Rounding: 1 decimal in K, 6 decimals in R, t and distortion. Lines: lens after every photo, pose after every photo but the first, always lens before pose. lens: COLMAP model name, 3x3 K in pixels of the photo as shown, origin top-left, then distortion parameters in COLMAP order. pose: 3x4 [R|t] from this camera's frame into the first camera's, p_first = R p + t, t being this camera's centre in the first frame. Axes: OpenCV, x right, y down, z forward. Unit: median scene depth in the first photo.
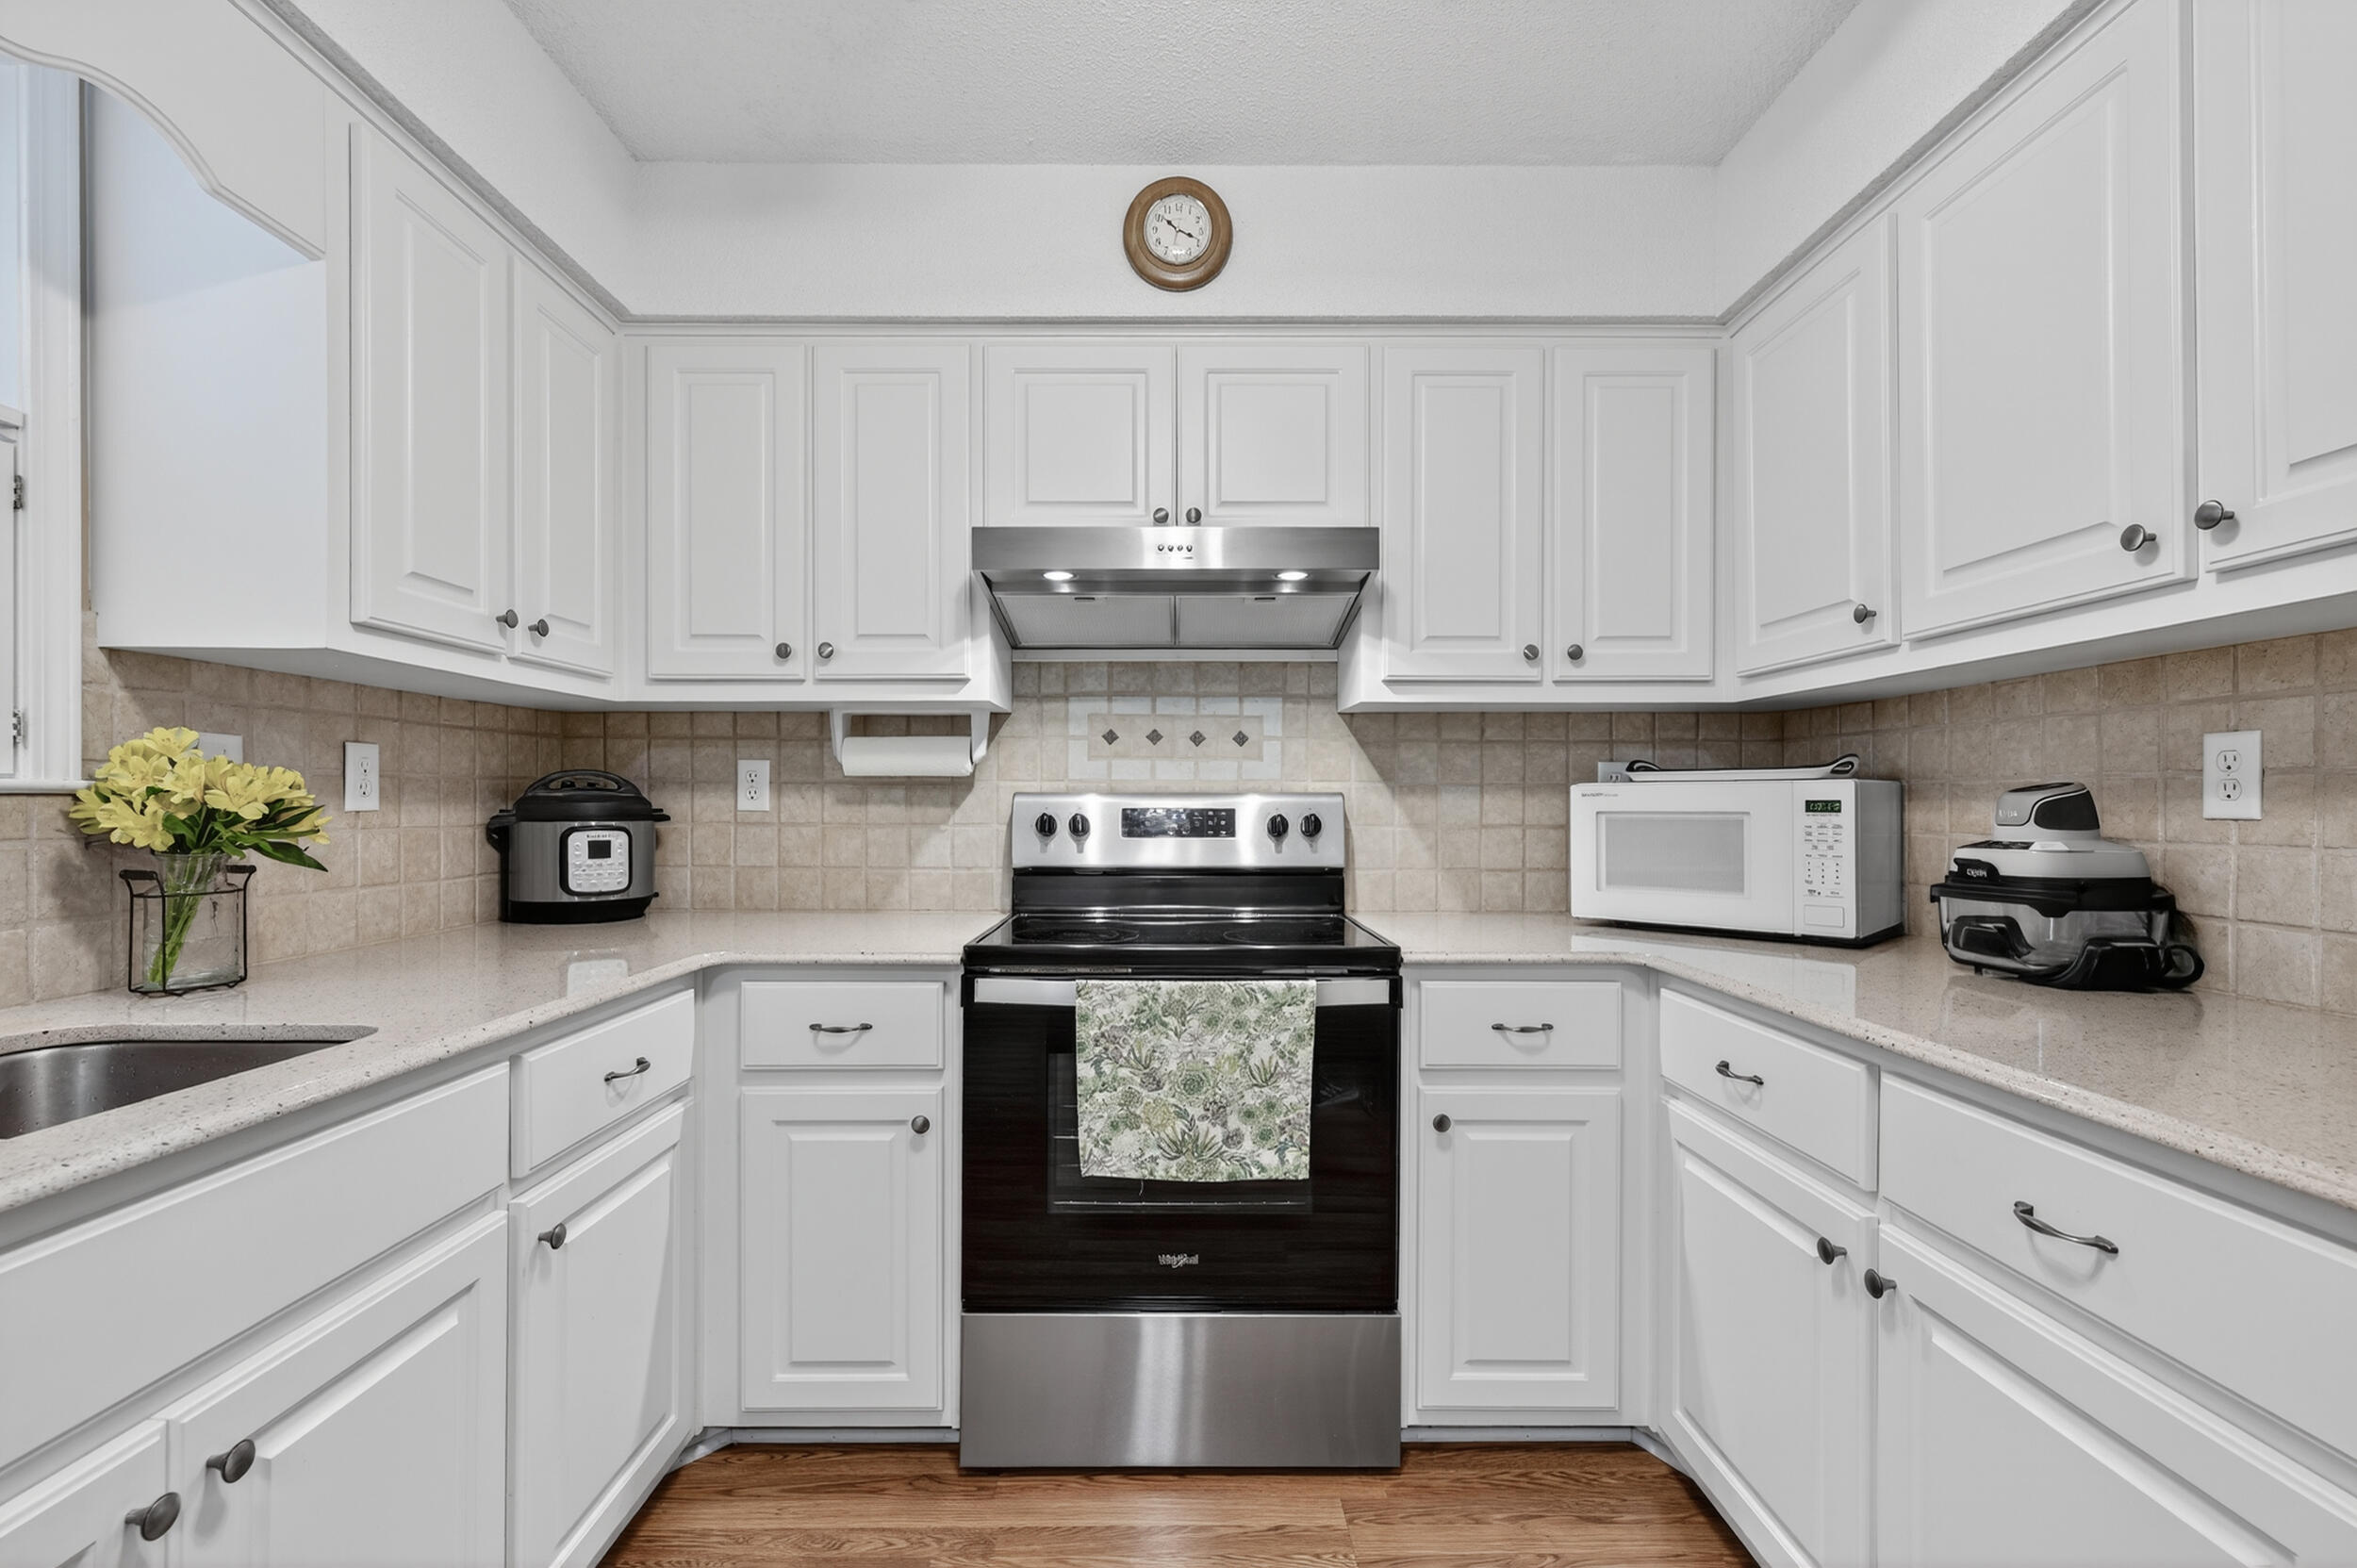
lens RADIAL K [[996.2, 0, 1171.0], [0, 996.2, 800.4], [0, 0, 1]] dist [-0.002147, 0.002141]
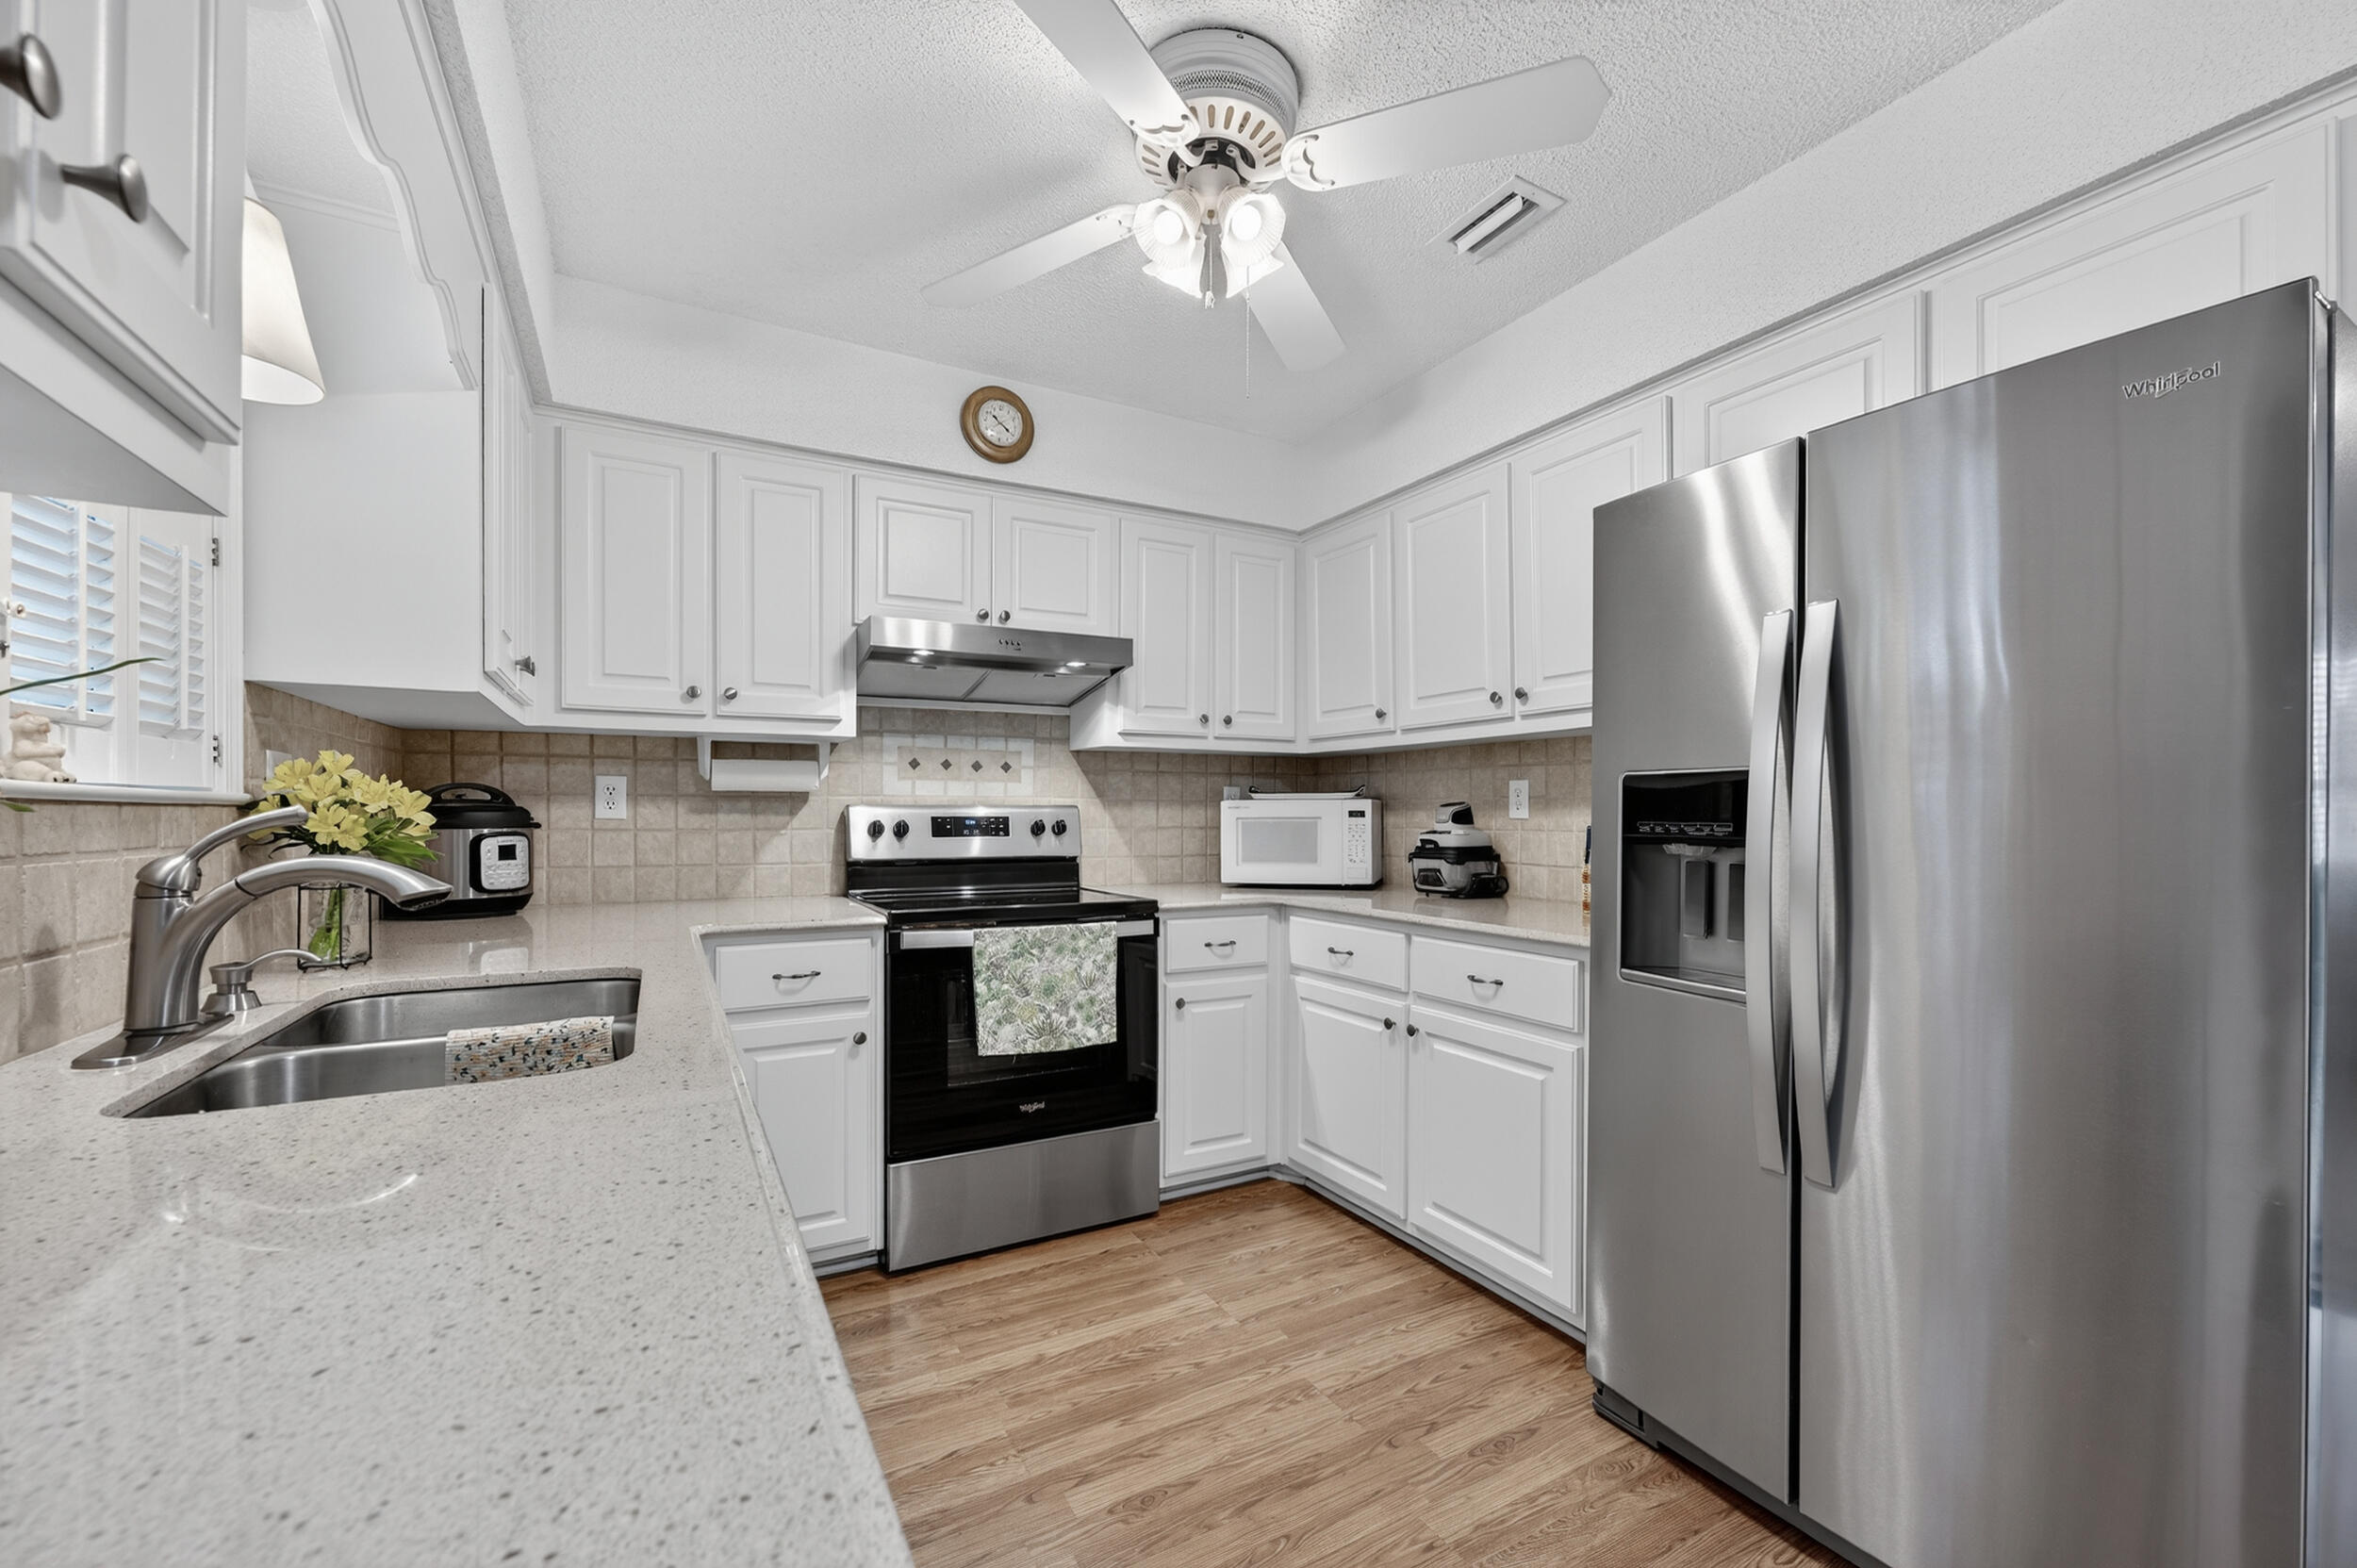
lens RADIAL K [[942.0, 0, 1138.8], [0, 942.0, 808.0], [0, 0, 1]] dist [-0.003999, 0.002487]
pose [[0.889345, 0.001552, 0.457234, -0.510733], [-0.000236, 0.999996, -0.002935, 0.000358], [-0.457236, 0.002502, 0.889342, -0.377538]]
